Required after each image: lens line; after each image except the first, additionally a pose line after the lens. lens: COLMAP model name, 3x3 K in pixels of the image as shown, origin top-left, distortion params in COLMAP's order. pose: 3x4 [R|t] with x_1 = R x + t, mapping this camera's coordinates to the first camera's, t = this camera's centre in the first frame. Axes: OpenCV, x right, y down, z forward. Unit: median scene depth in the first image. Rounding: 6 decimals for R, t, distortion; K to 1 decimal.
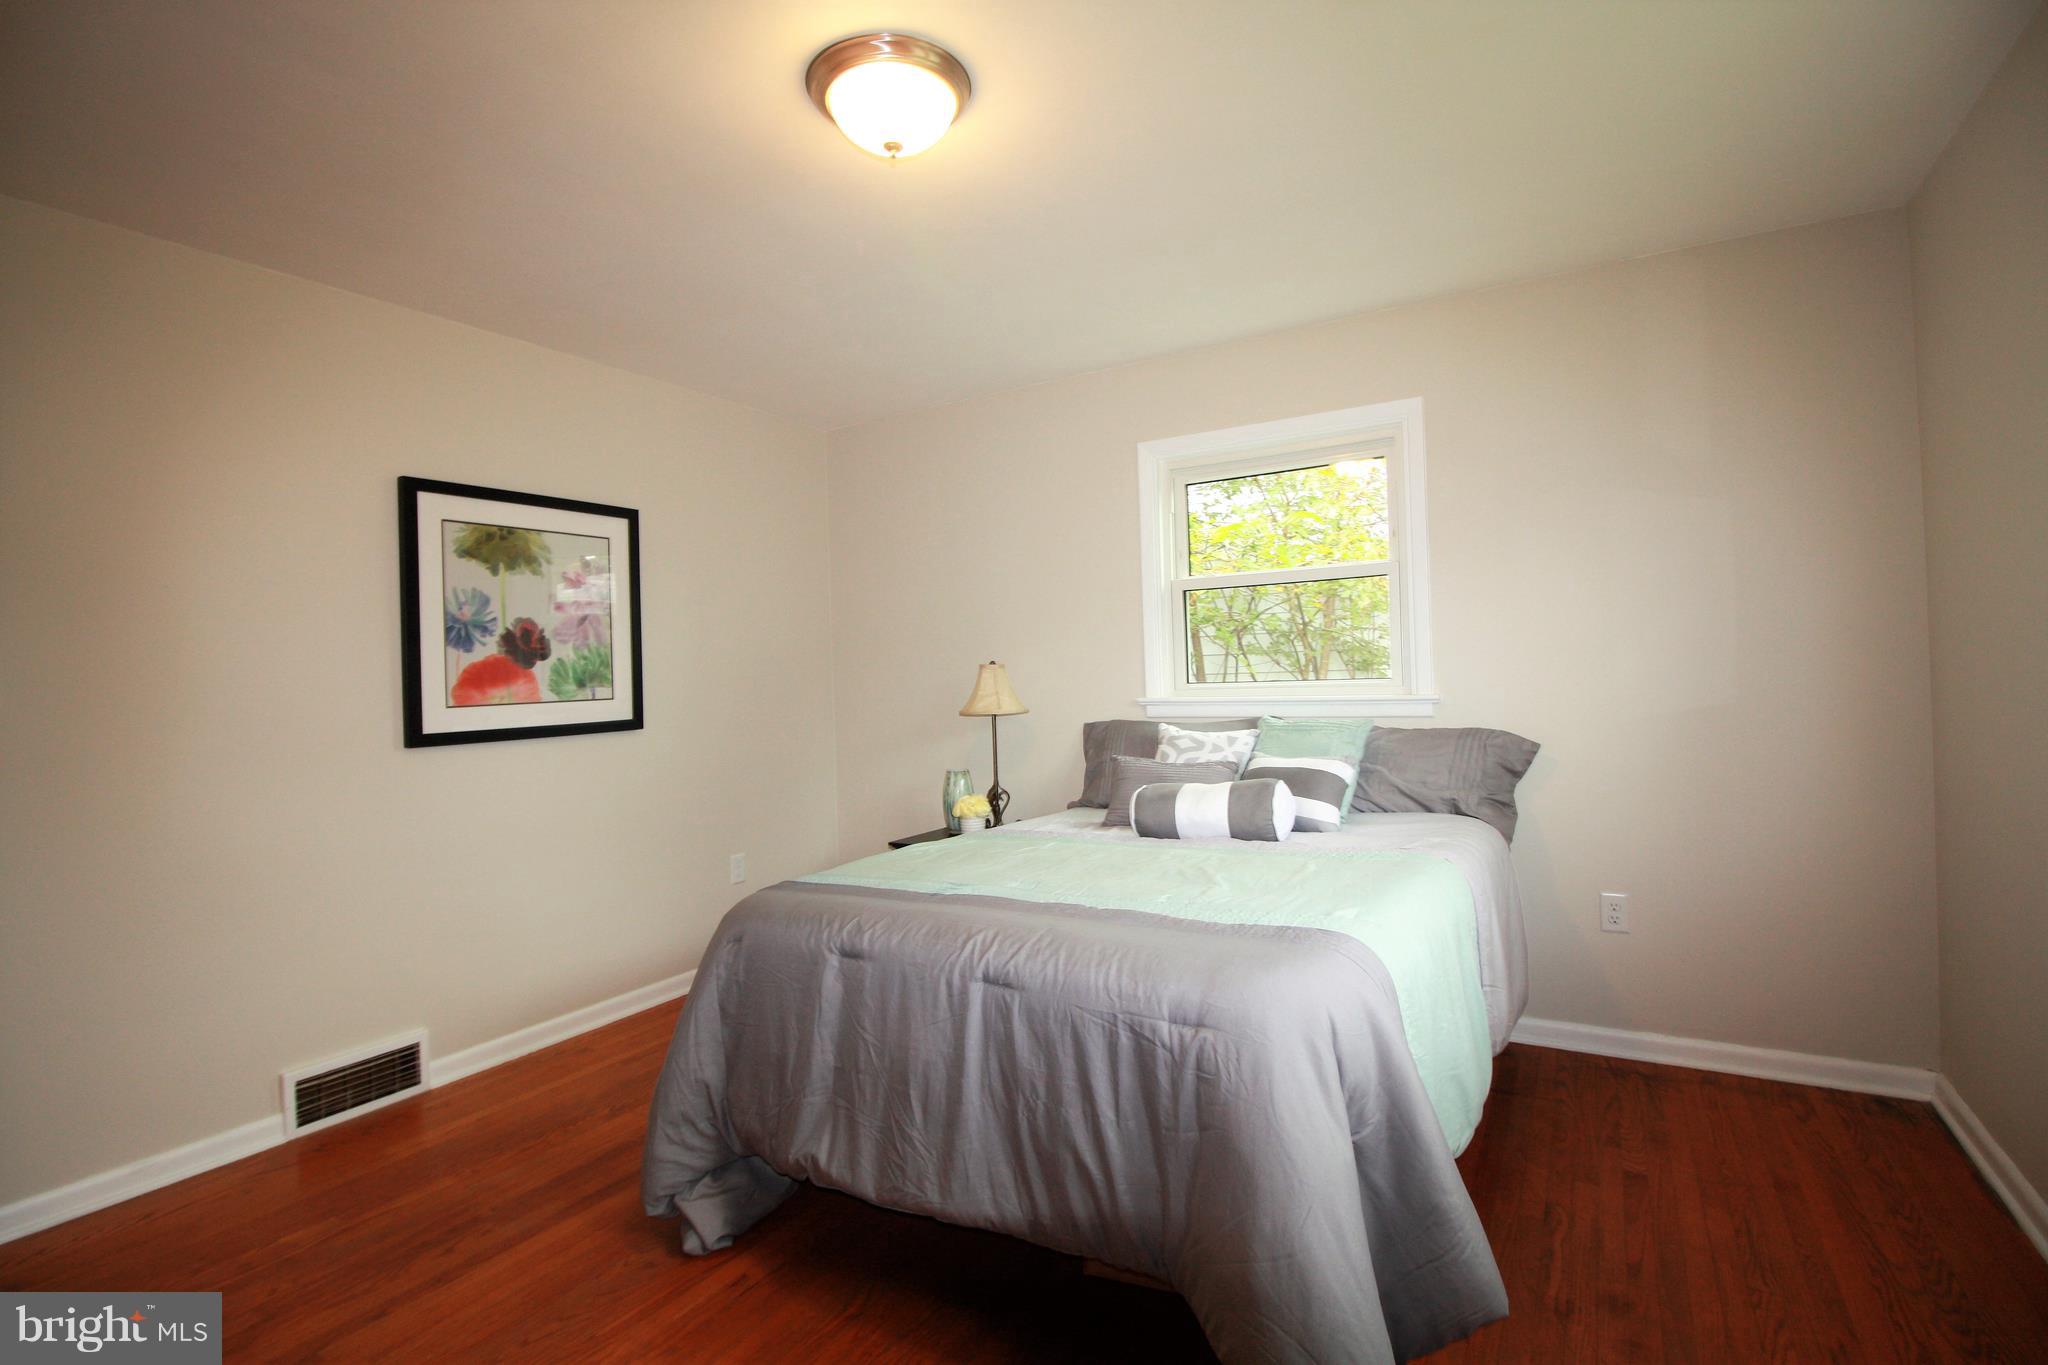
lens RADIAL K [[961.9, 0, 1024.2], [0, 961.9, 677.3], [0, 0, 1]] dist [-0.006049, -0.002030]
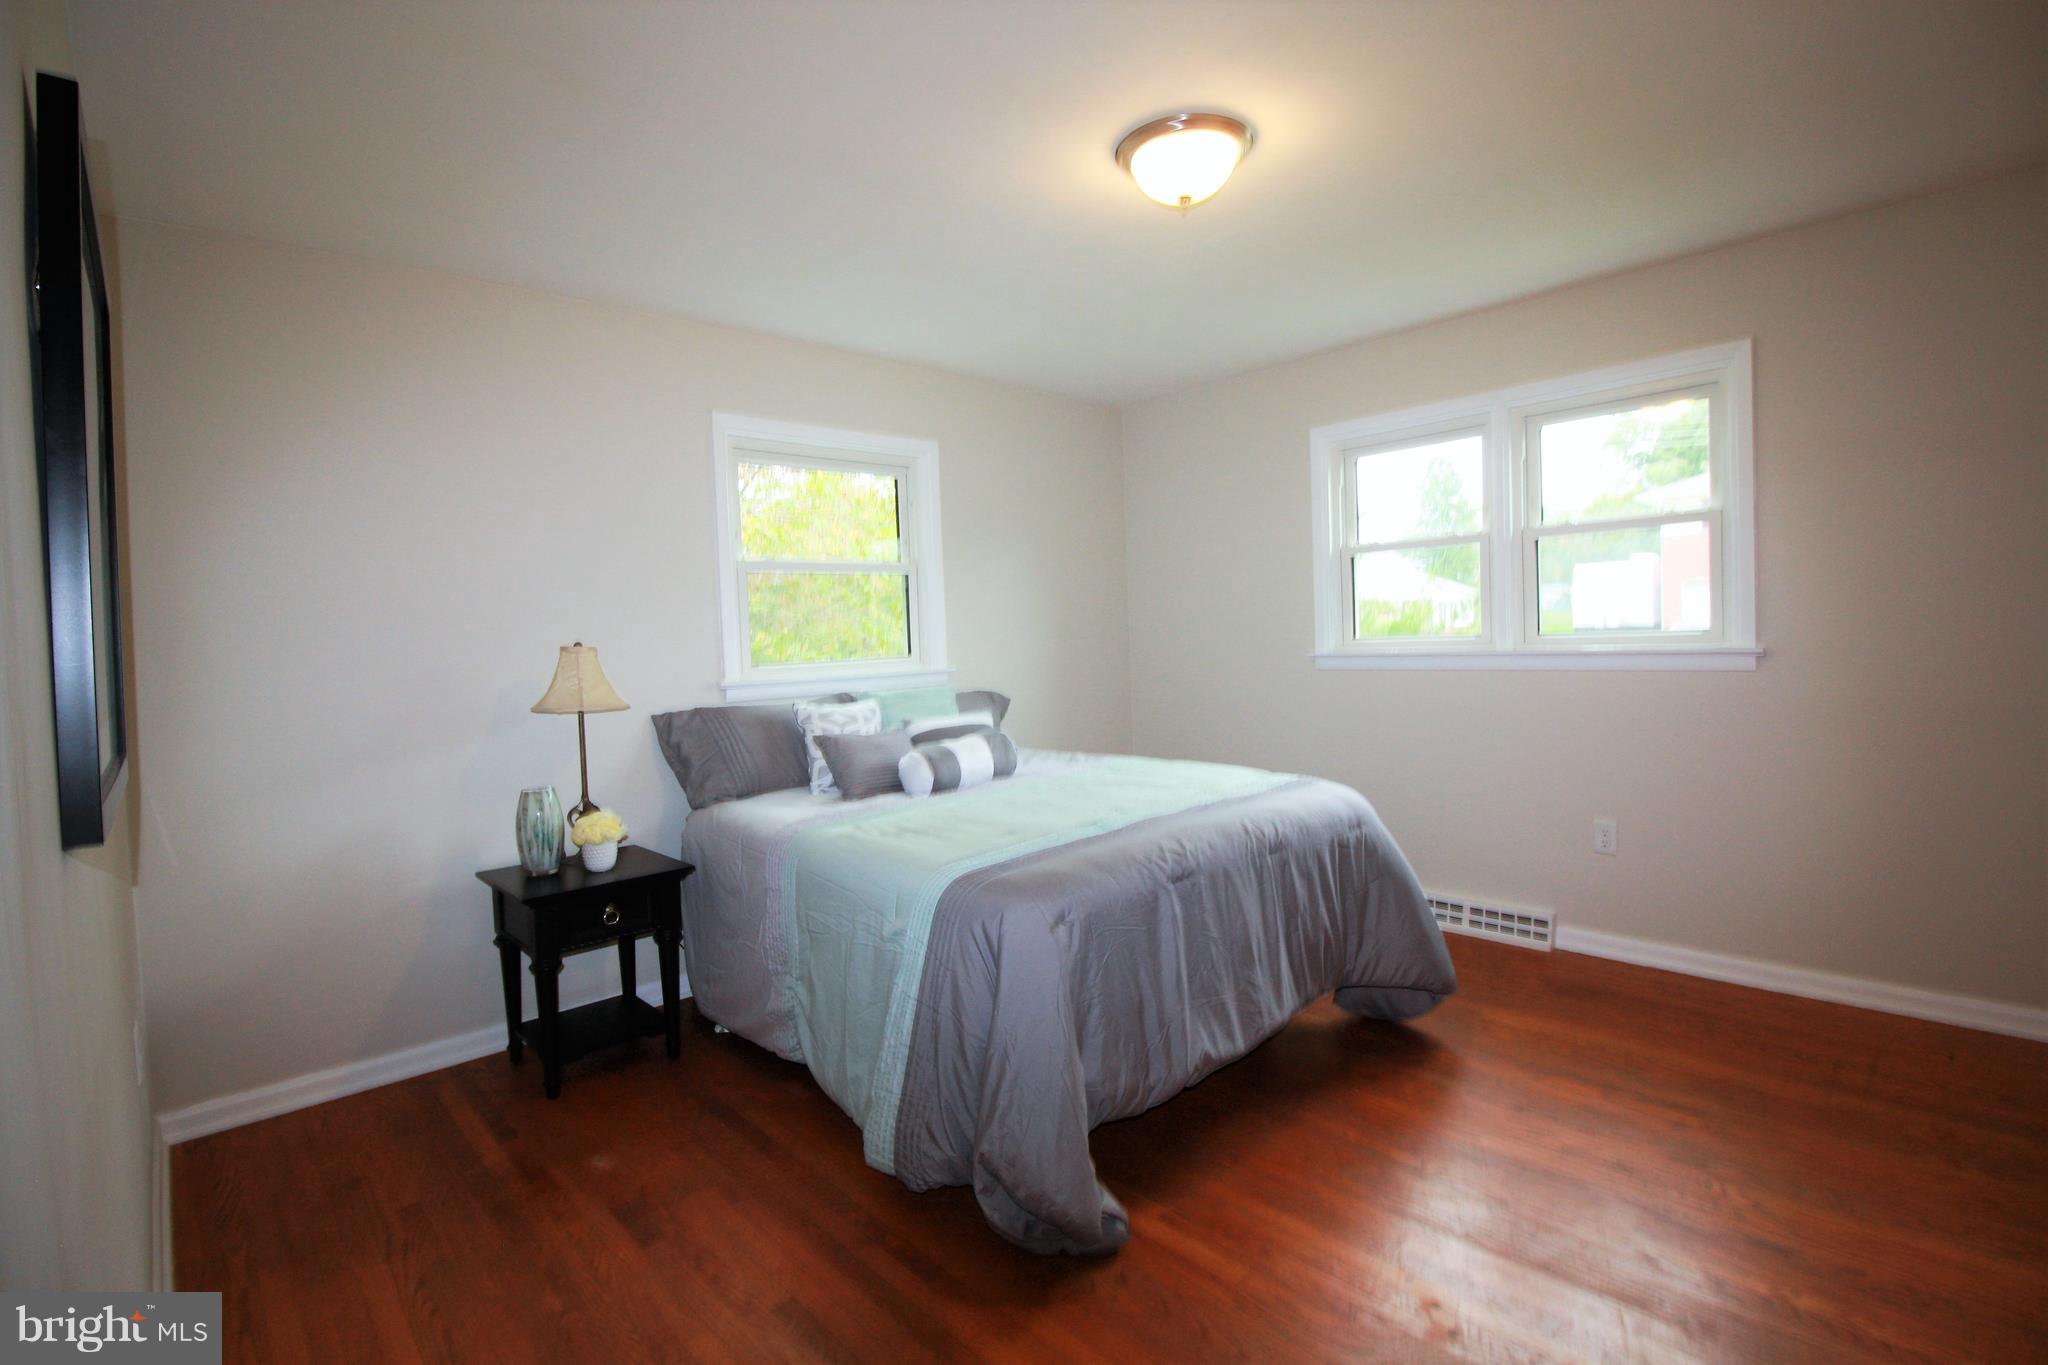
lens RADIAL K [[961.9, 0, 1020.6], [0, 961.9, 675.8], [0, 0, 1]] dist [-0.006049, -0.002030]
pose [[0.280255, -0.022051, 0.959672, -0.706138], [0.037709, 0.999217, 0.011948, 0.015412], [-0.959185, 0.032840, 0.280868, 0.453950]]
